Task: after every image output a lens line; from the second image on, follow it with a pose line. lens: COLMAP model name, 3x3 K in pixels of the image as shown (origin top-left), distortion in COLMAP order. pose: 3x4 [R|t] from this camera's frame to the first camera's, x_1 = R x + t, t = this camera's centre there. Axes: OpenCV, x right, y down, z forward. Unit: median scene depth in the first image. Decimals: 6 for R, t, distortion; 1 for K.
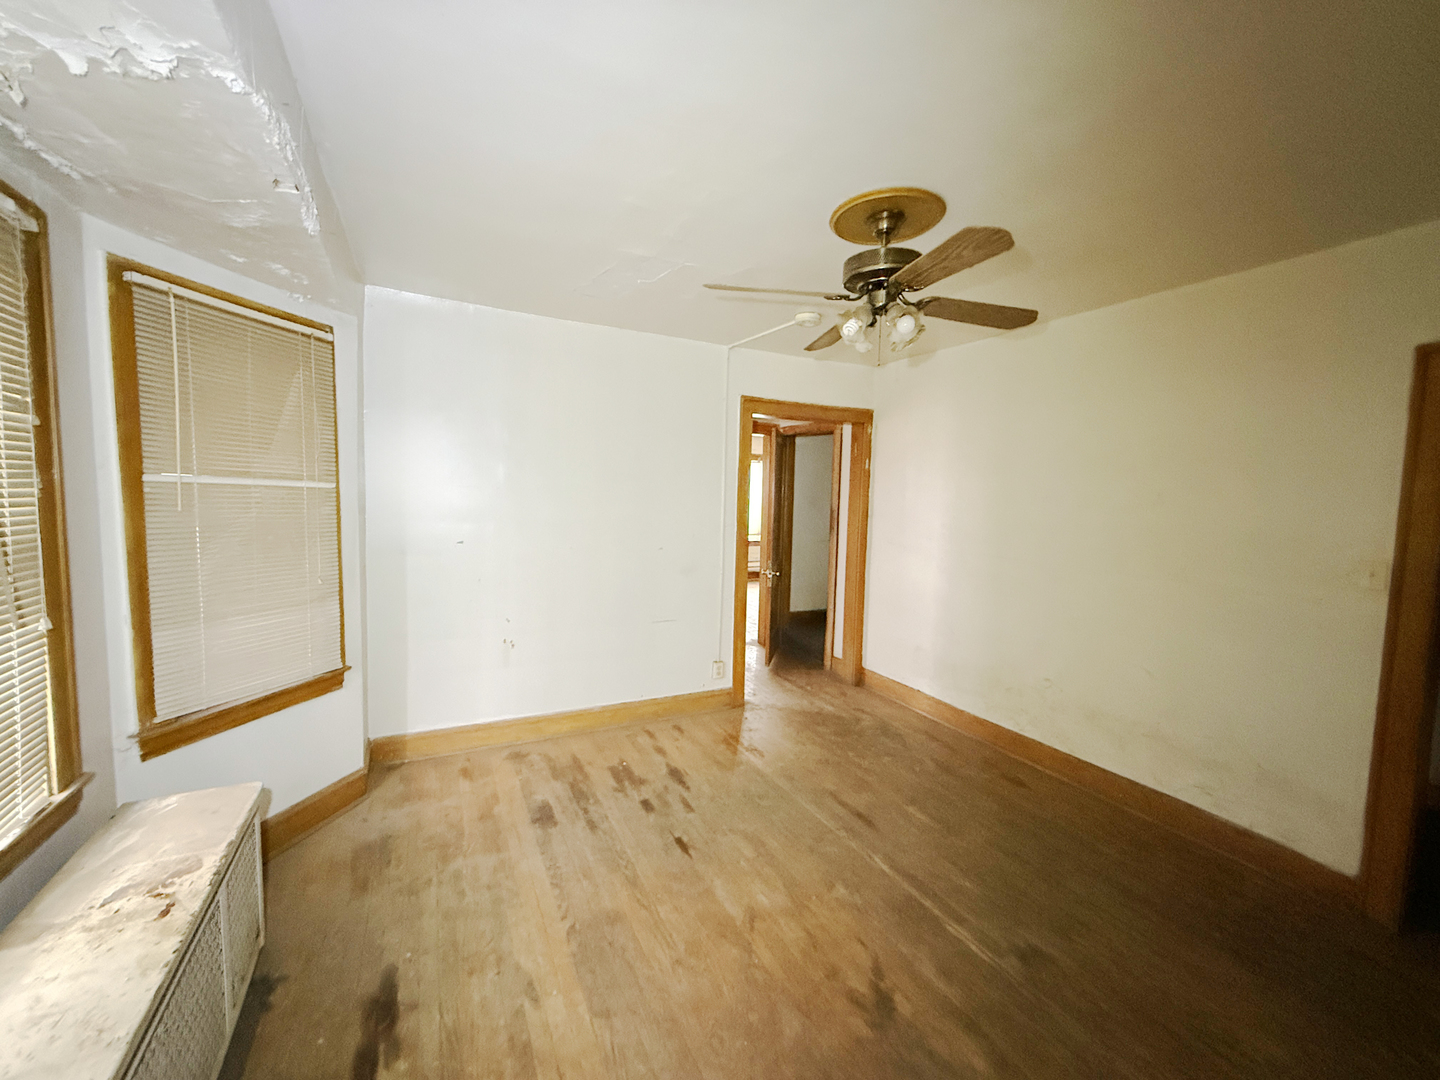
lens RADIAL K [[575.3, 0, 717.7], [0, 575.3, 536.5], [0, 0, 1]] dist [-0.000028, -0.000270]
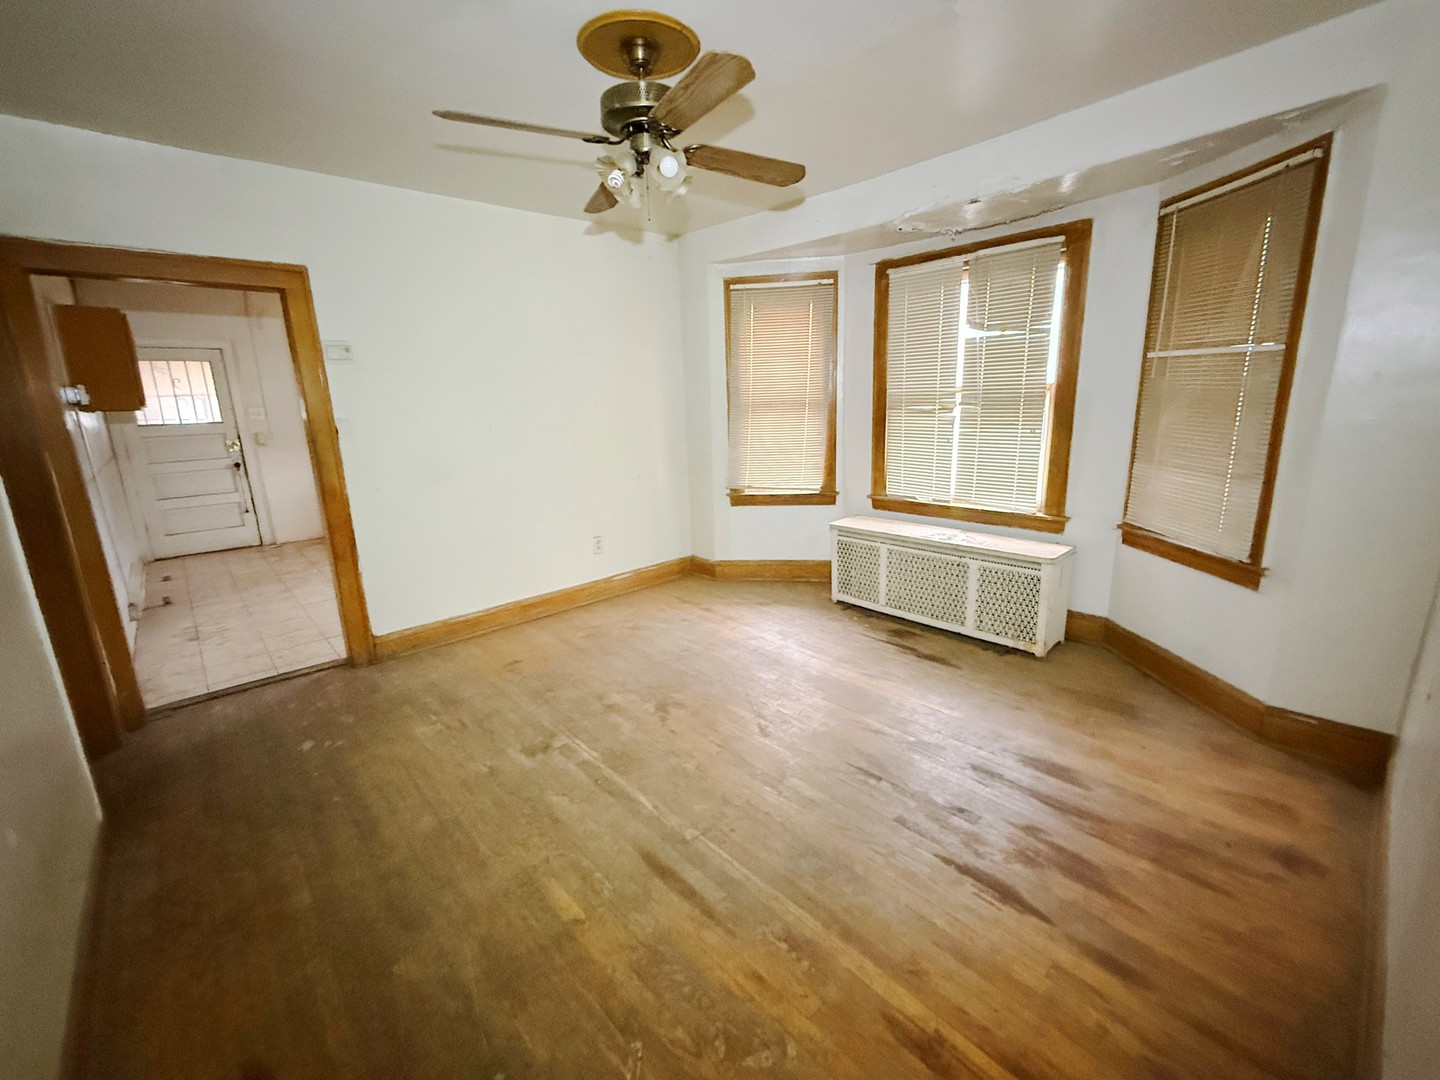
lens RADIAL K [[600.4, 0, 715.8], [0, 600.4, 535.6], [0, 0, 1]] dist [-0.000954, -0.000411]
pose [[-0.964535, 0.068133, -0.255011, 0.397608], [-0.009918, 0.956075, 0.292954, -0.080019], [0.263770, 0.285094, -0.921492, 1.803504]]
